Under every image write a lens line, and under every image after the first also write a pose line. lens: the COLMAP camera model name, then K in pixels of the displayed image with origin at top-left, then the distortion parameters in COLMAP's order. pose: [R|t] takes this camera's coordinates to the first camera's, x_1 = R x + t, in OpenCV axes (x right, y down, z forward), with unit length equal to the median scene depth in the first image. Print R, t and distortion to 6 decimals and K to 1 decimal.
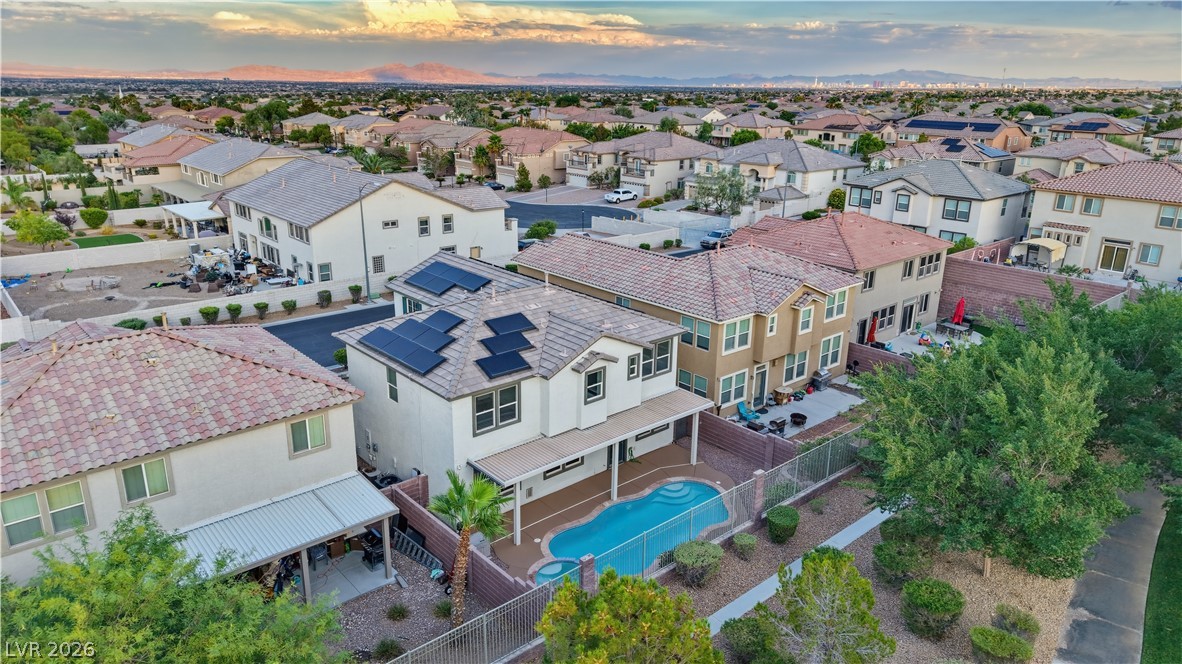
lens RADIAL K [[787.9, 0, 591.0], [0, 787.9, 332.0], [0, 0, 1]] dist [0.039858, -0.038801]
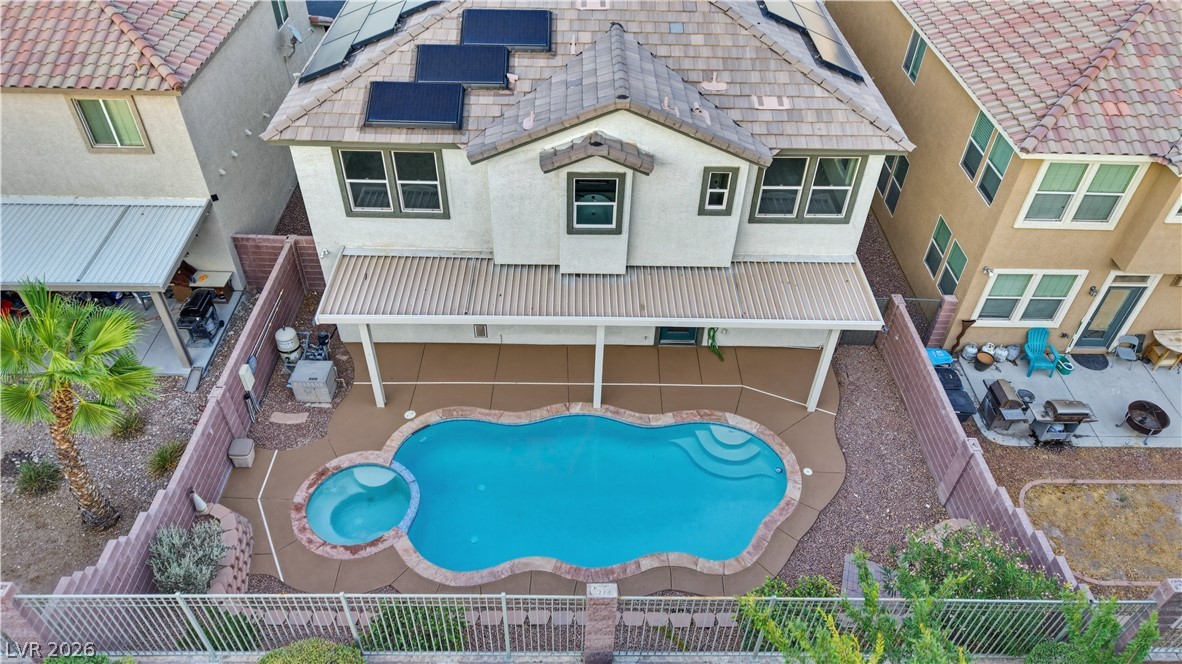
lens RADIAL K [[786.5, 0, 591.0], [0, 786.5, 332.0], [0, 0, 1]] dist [0.034424, -0.036691]
pose [[0.755097, 0.443912, -0.482463, 0.215377], [-0.213983, 0.862467, 0.458652, -0.068617], [0.619710, -0.243088, 0.746236, 0.474664]]
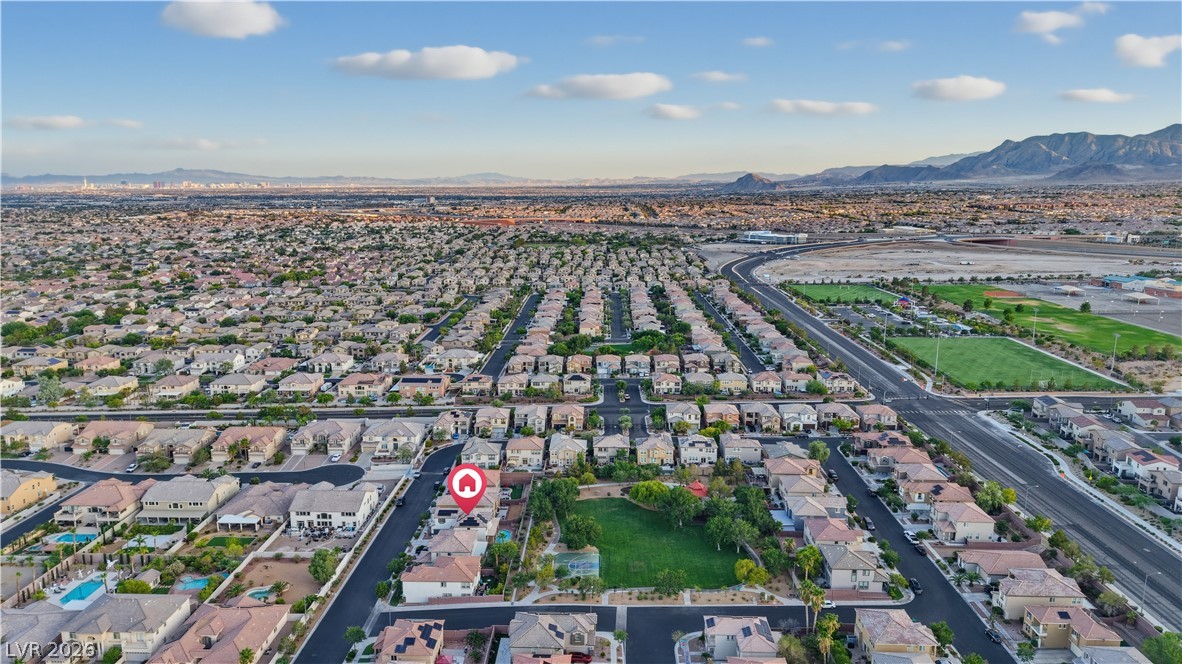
lens RADIAL K [[797.4, 0, 586.0], [0, 797.4, 305.1], [0, 0, 1]] dist [0.082816, -0.105920]
pose [[0.682414, -0.126149, 0.719999, -3.274297], [0.230404, 0.971906, -0.048091, -0.951401], [-0.693704, 0.198708, 0.692307, -3.711356]]
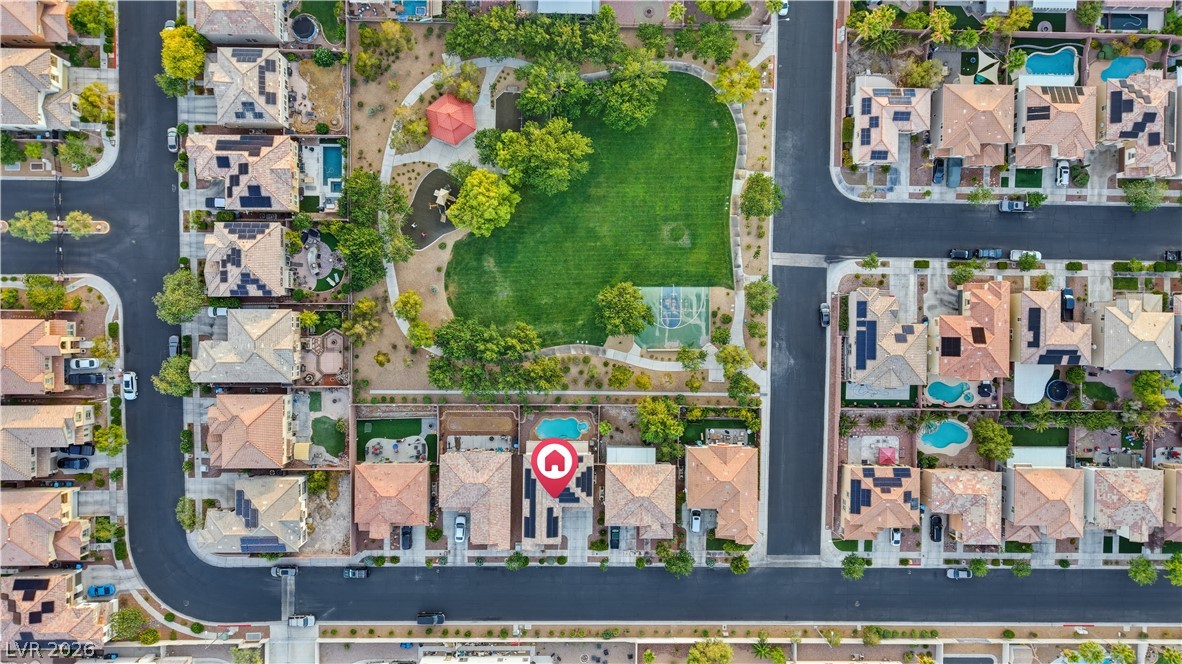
lens RADIAL K [[786.5, 0, 591.0], [0, 786.5, 332.0], [0, 0, 1]] dist [0.034424, -0.036691]
pose [[-0.742760, -0.668127, -0.043749, 0.396945], [0.166020, -0.247076, 0.954668, -3.075667], [-0.648649, 0.701826, 0.294440, -0.712931]]
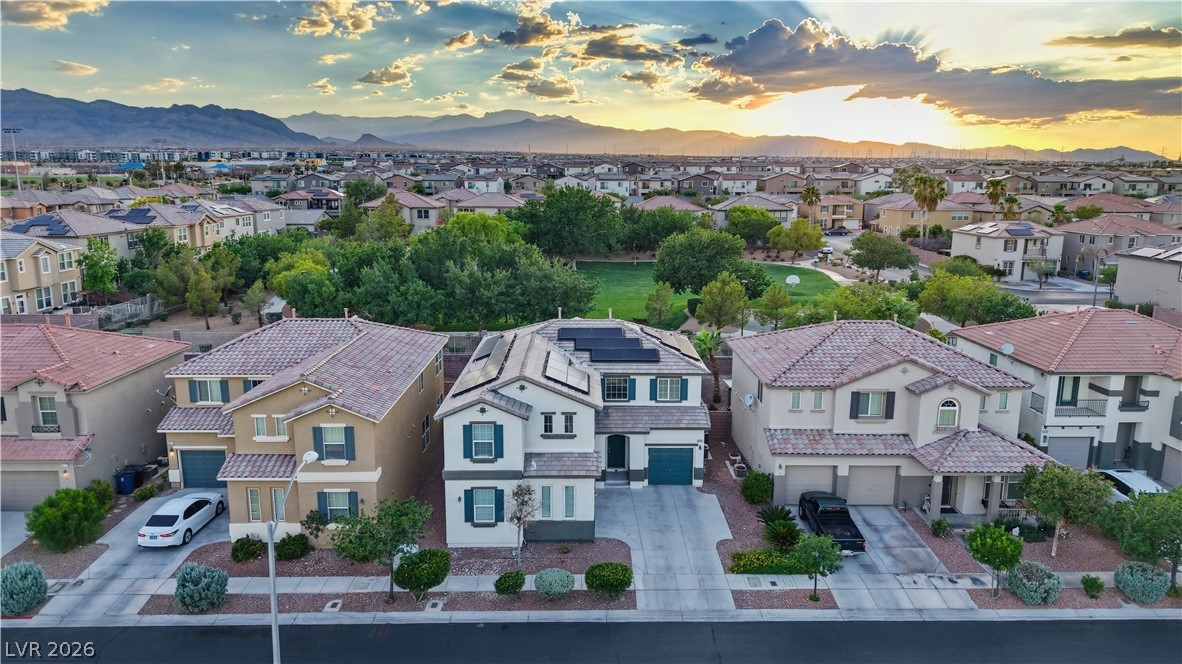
lens RADIAL K [[786.5, 0, 591.0], [0, 786.5, 332.0], [0, 0, 1]] dist [0.034424, -0.036691]
pose [[-0.757961, -0.144483, 0.636097, -0.762913], [0.183307, 0.888685, 0.420282, -0.478141], [-0.626014, 0.435159, -0.647104, 1.519448]]
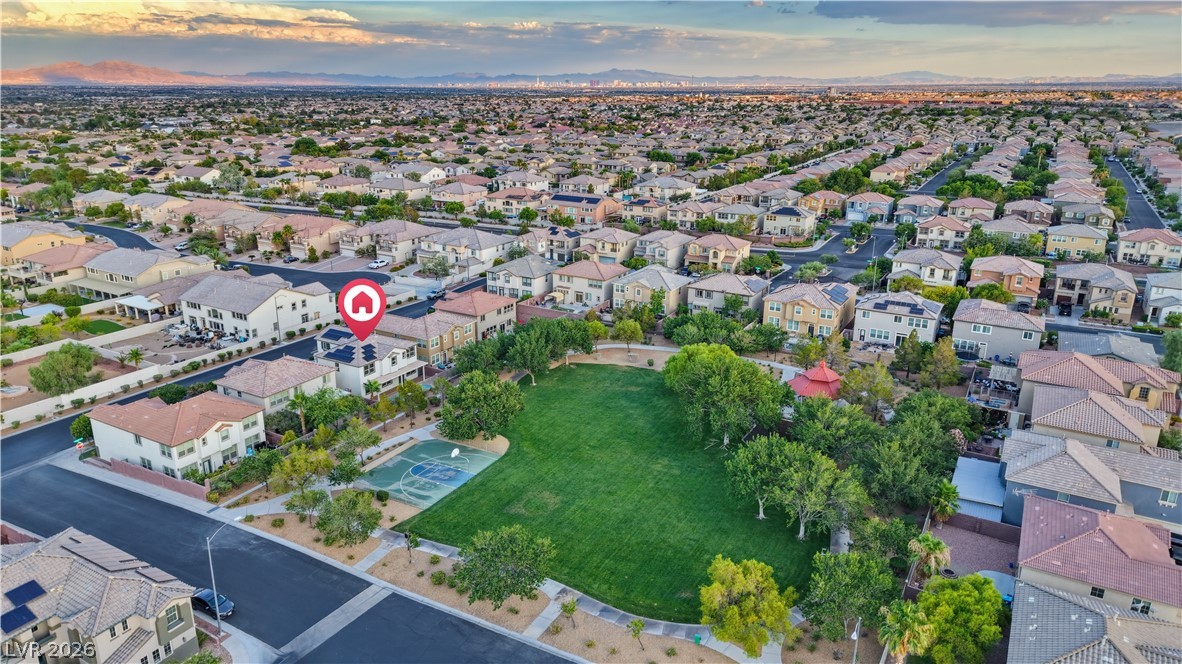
lens RADIAL K [[797.4, 0, 586.0], [0, 797.4, 305.1], [0, 0, 1]] dist [0.082816, -0.105920]
pose [[0.948922, -0.092305, 0.301707, -0.196916], [0.102027, 0.994643, -0.016588, -0.031039], [-0.298559, 0.046523, 0.953256, -2.255239]]
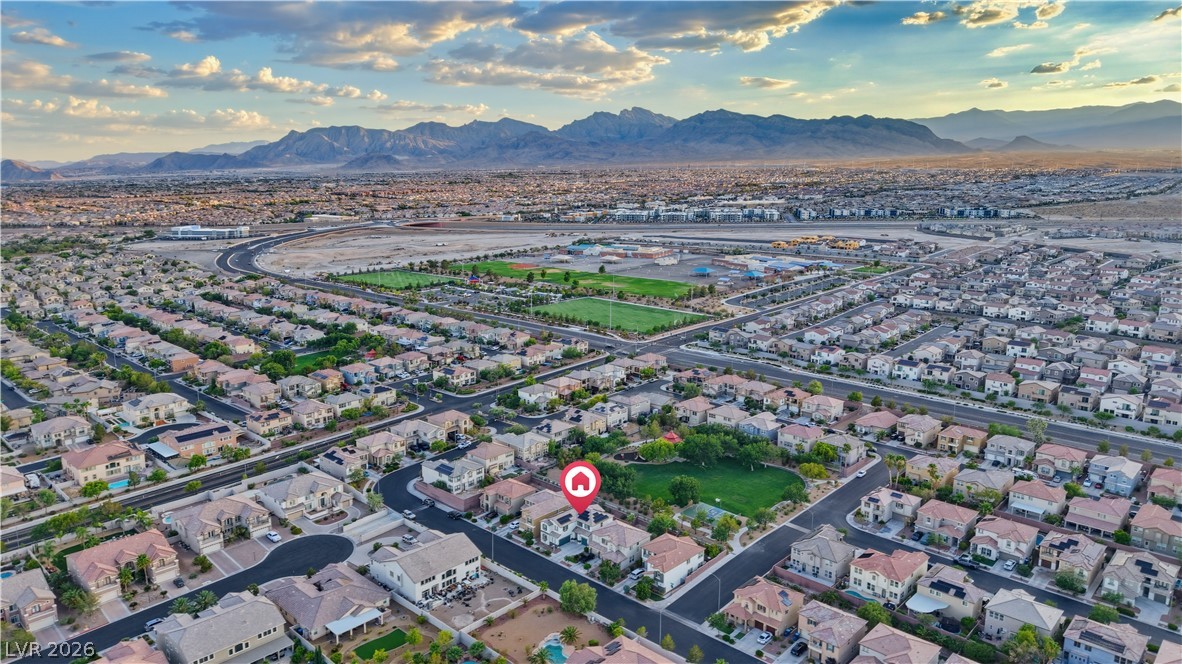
lens RADIAL K [[787.4, 0, 591.0], [0, 787.4, 332.0], [0, 0, 1]] dist [0.077032, -0.095664]
pose [[-0.091631, -0.215253, 0.972250, -5.015800], [0.301830, 0.924423, 0.233111, -2.381210], [-0.948948, 0.314814, -0.019736, 0.528577]]
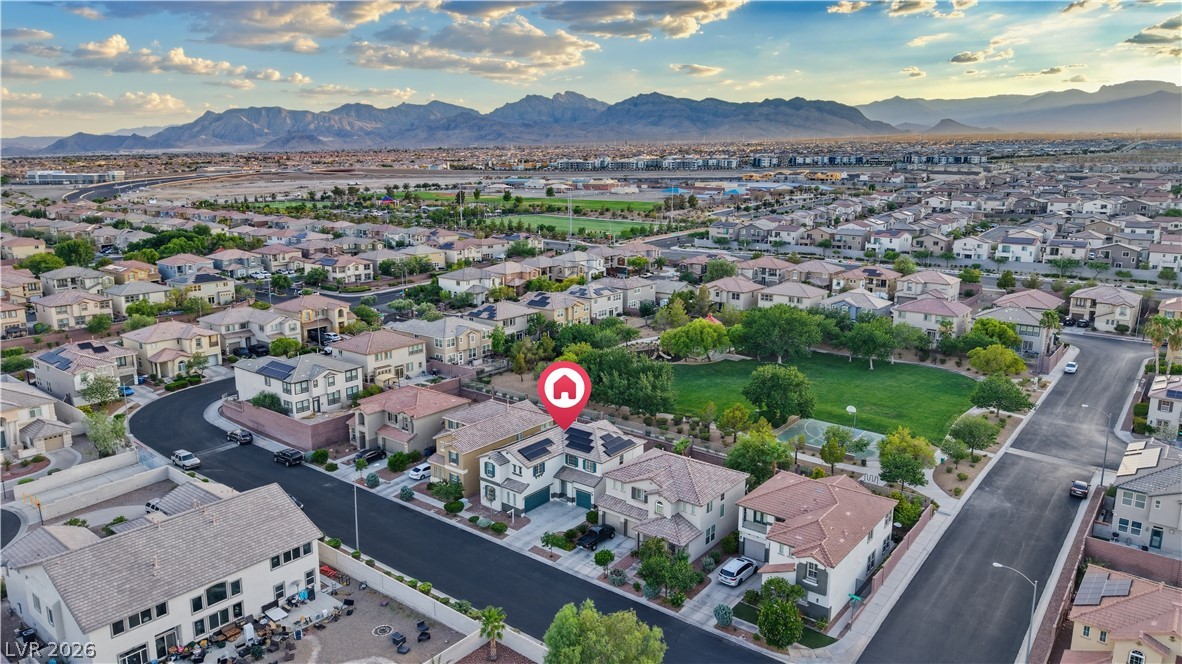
lens RADIAL K [[787.9, 0, 591.0], [0, 787.9, 332.0], [0, 0, 1]] dist [0.039858, -0.038801]
pose [[-0.174507, -0.225553, 0.958474, -2.265950], [0.295839, 0.916427, 0.269521, -0.928081], [-0.939163, 0.330587, -0.093195, 0.932989]]
